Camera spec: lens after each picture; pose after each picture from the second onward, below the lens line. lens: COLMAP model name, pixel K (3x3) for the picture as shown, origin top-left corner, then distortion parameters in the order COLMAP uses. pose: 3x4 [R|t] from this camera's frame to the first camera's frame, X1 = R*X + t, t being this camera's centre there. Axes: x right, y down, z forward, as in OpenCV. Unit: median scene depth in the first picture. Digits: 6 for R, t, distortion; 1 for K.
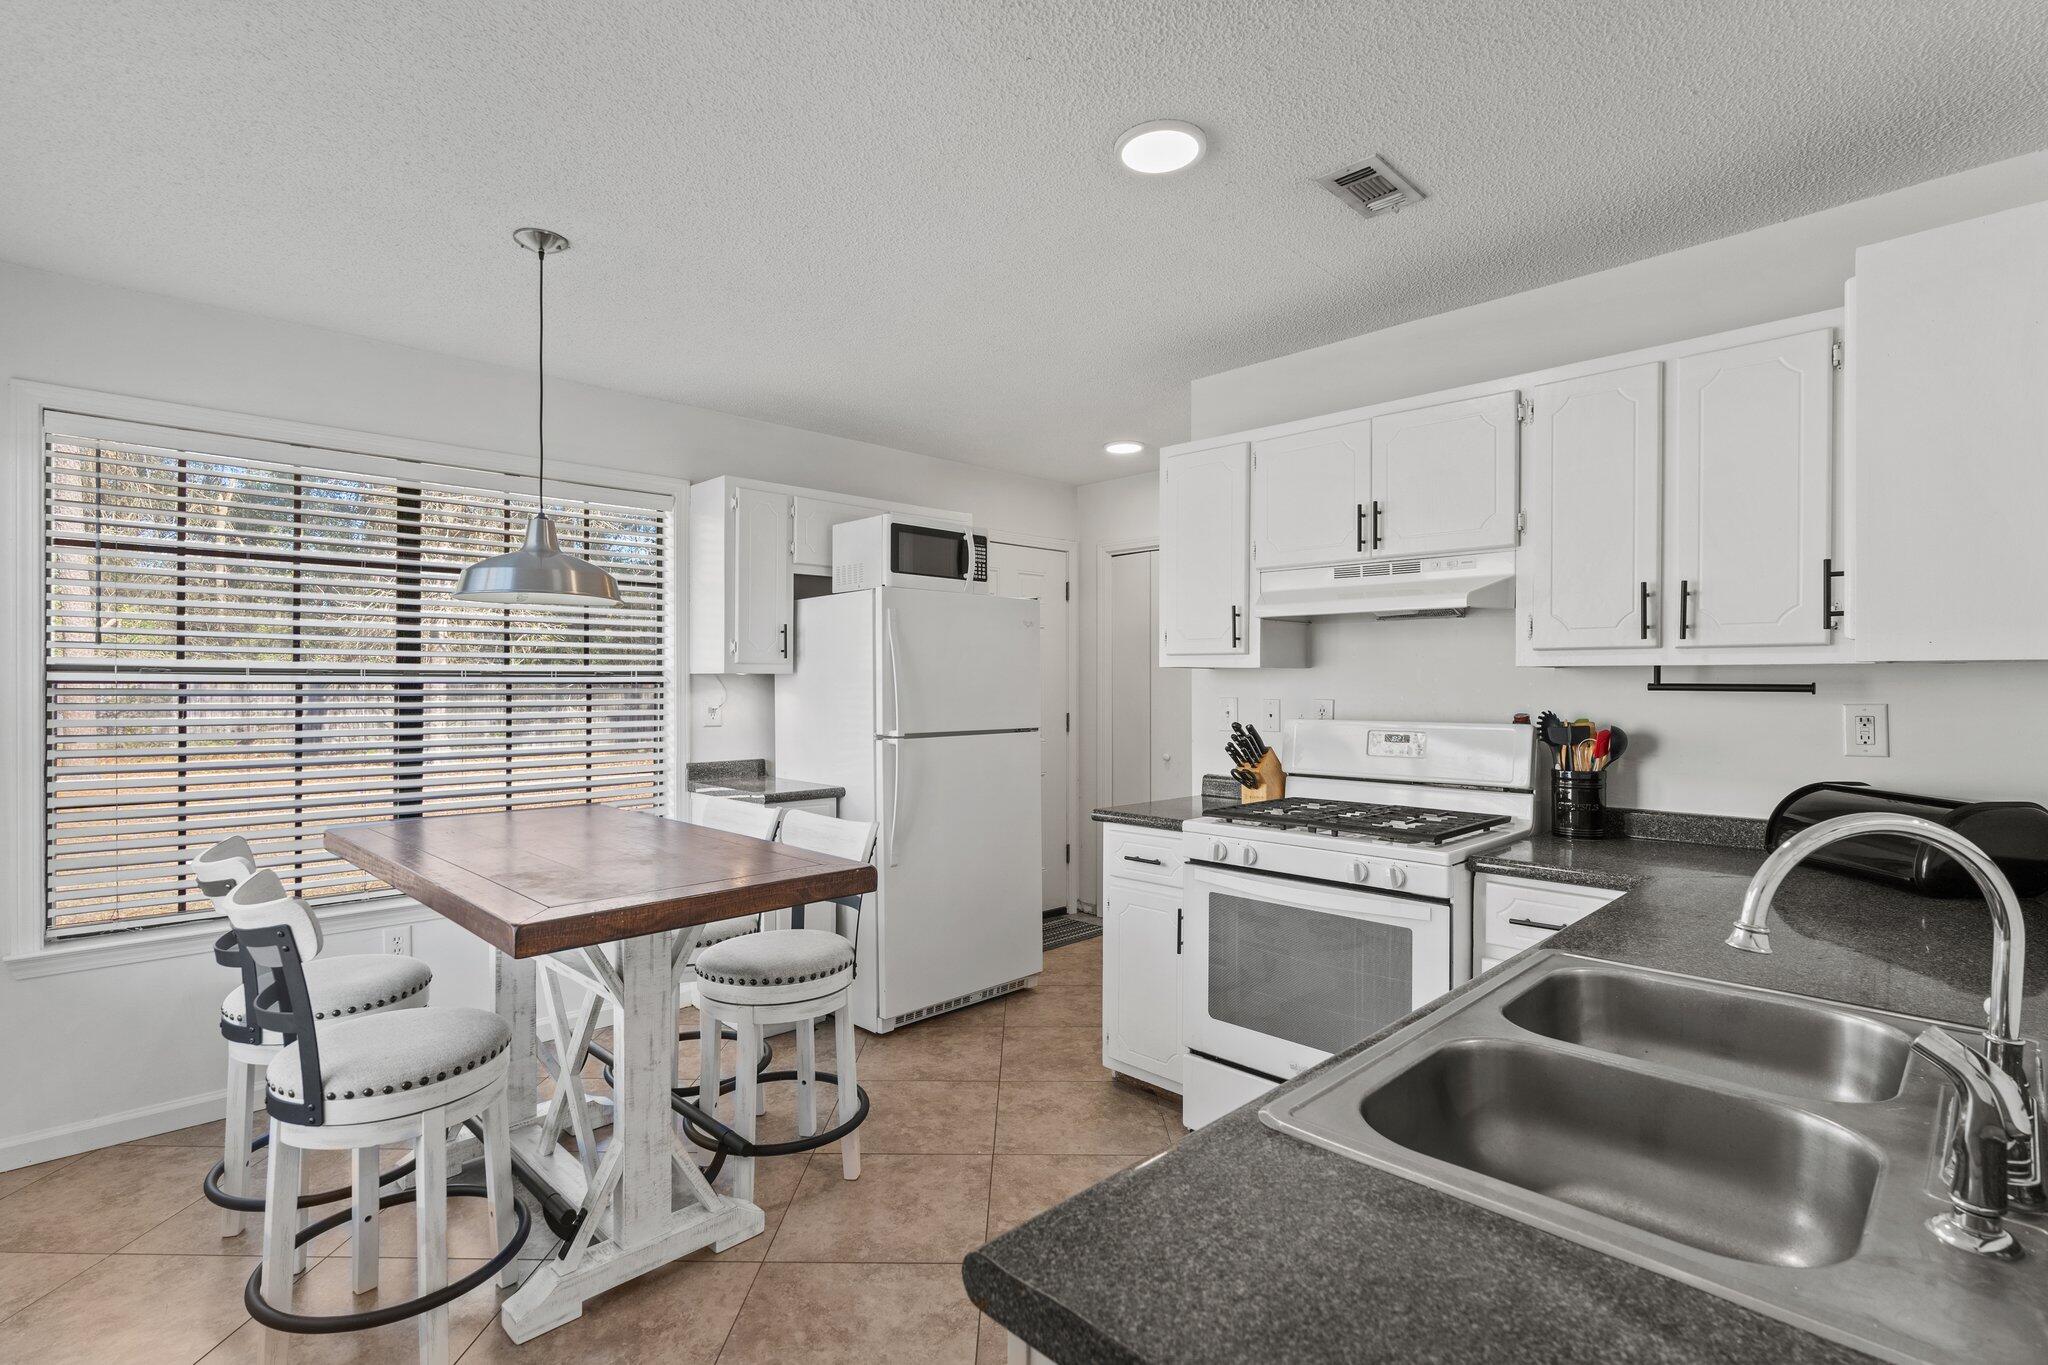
lens RADIAL K [[973.7, 0, 1031.9], [0, 973.7, 681.8], [0, 0, 1]] dist [-0.014331, 0.000052]
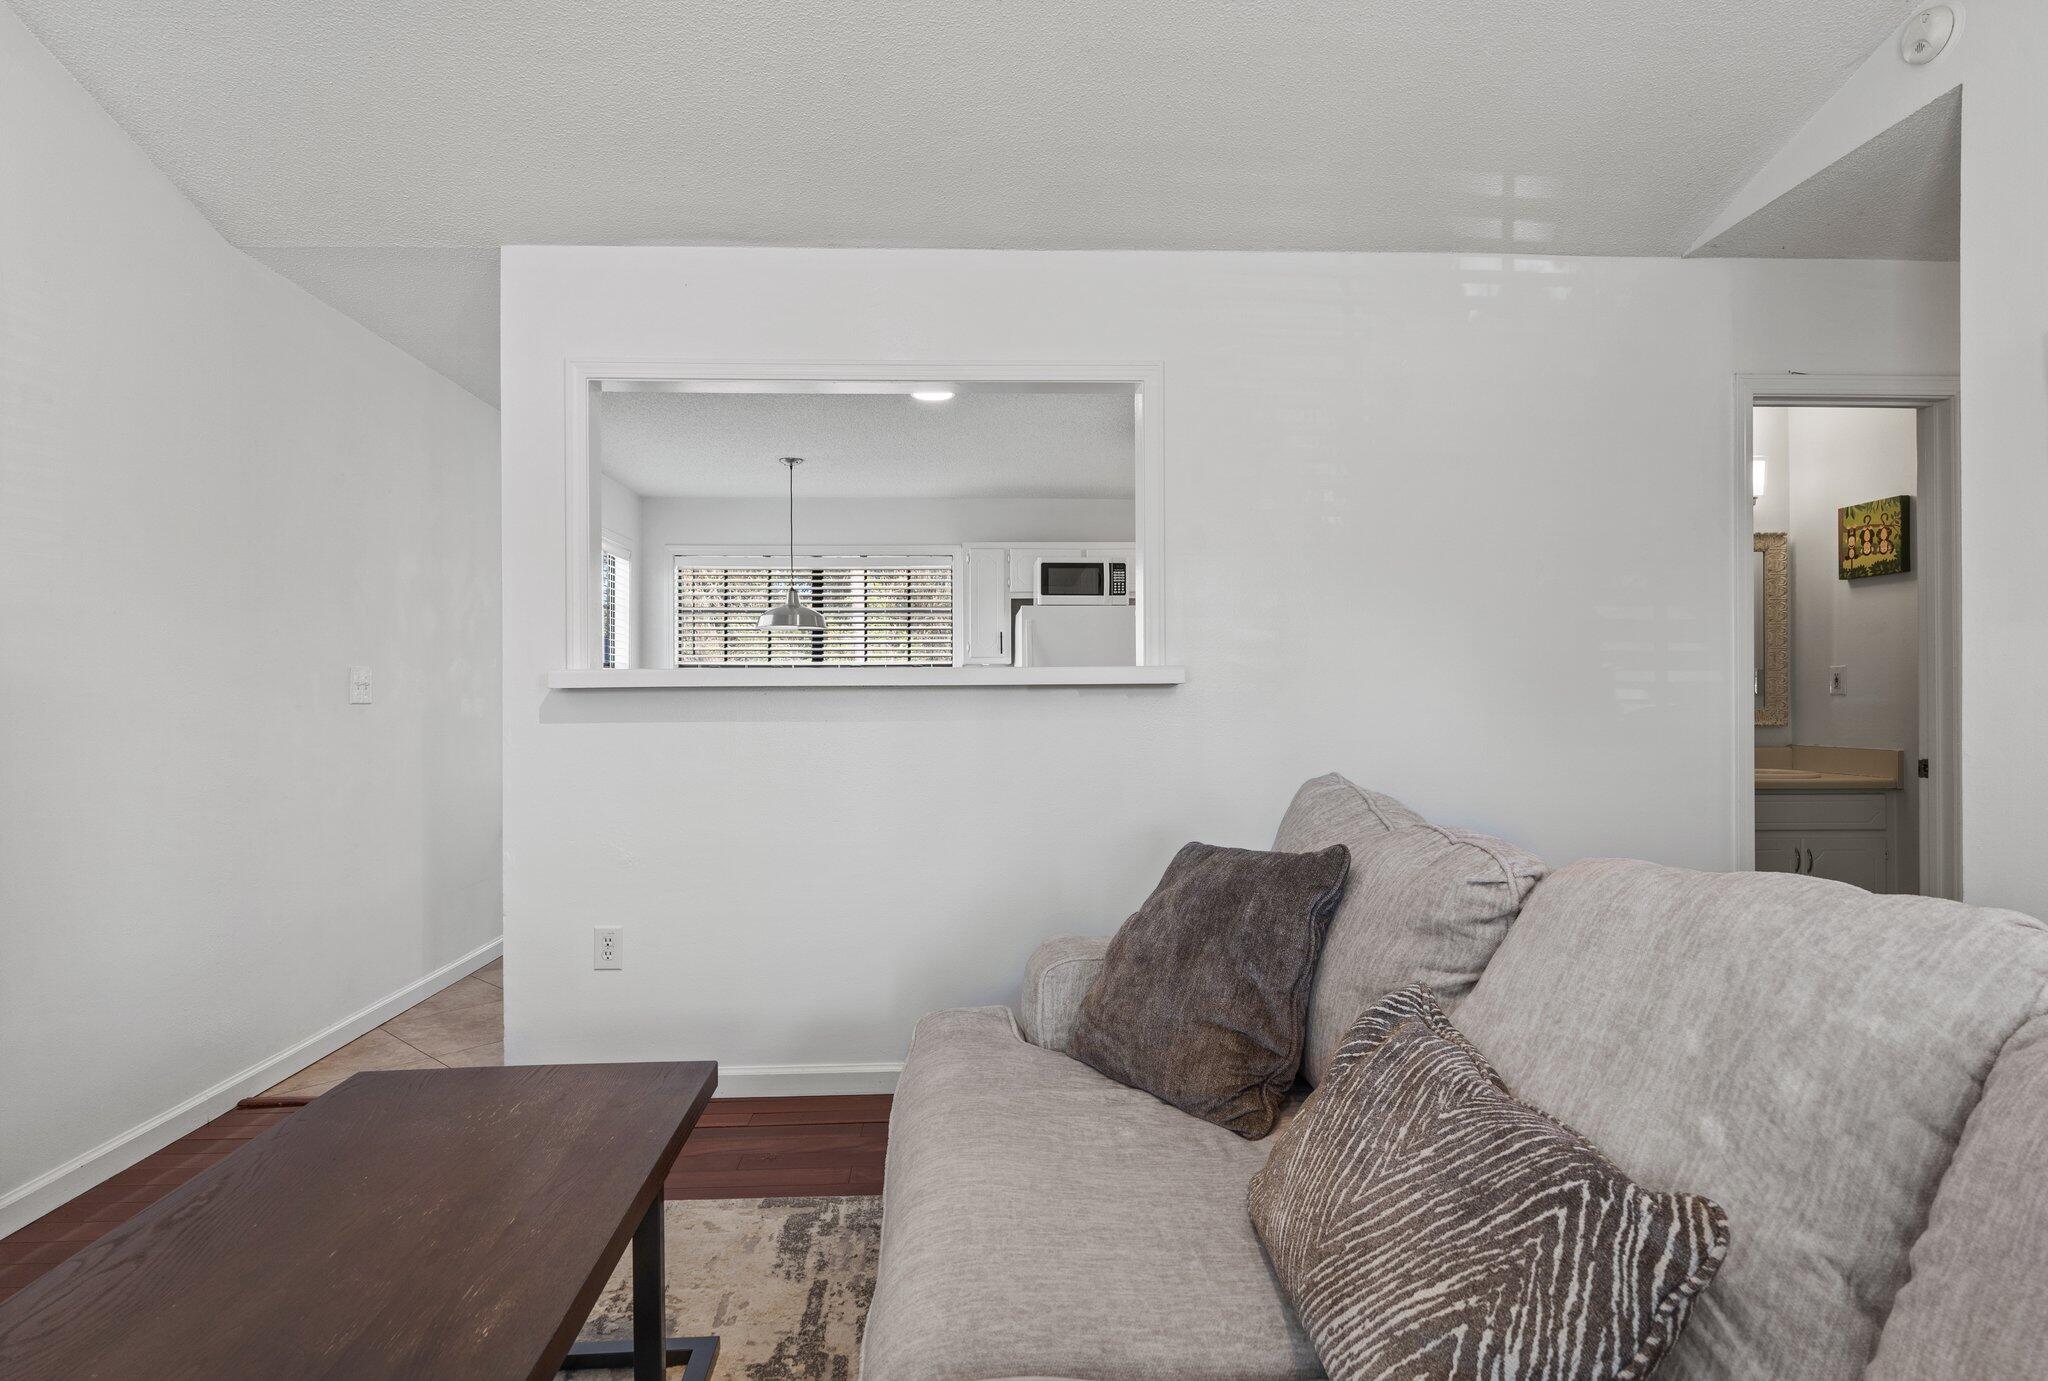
lens RADIAL K [[1067.5, 0, 1019.0], [0, 1067.5, 689.4], [0, 0, 1]] dist [0.000149, 0.000004]
pose [[0.748039, -0.007224, -0.663616, 1.067702], [0.008305, 0.999964, -0.001523, 0.043631], [0.663603, -0.004372, 0.748072, -0.324723]]
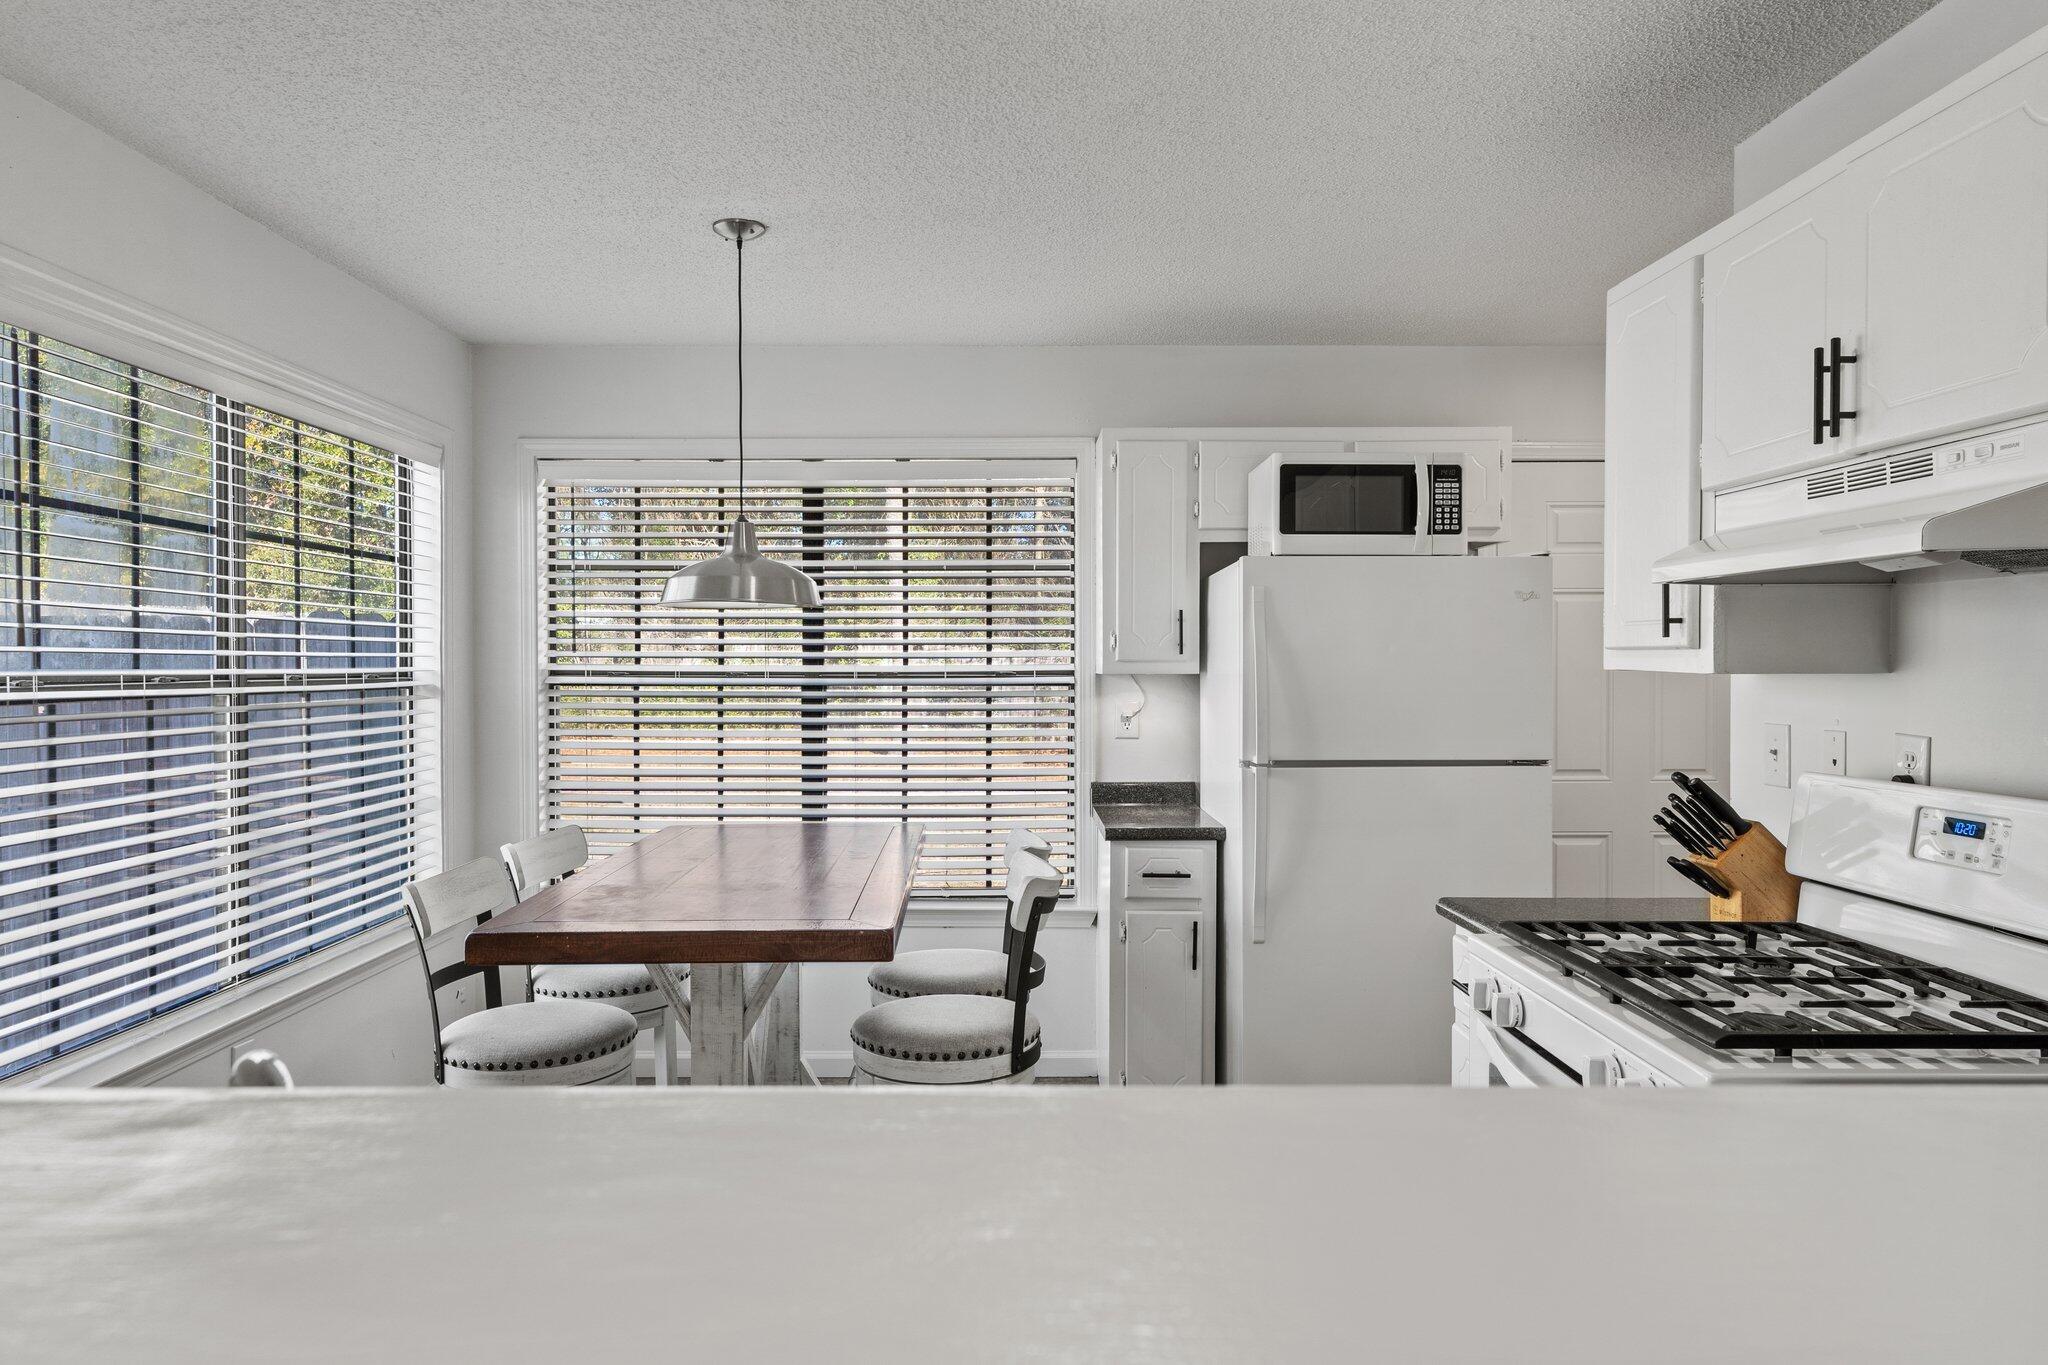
lens RADIAL K [[1281.8, 0, 1026.5], [0, 1281.8, 691.6], [0, 0, 1]] dist [0.001098, 0.001547]
pose [[0.714142, 0.013454, -0.699871, 0.433481], [0.004031, 0.999720, 0.023332, -0.021460], [0.699989, -0.019483, 0.713888, 0.214079]]
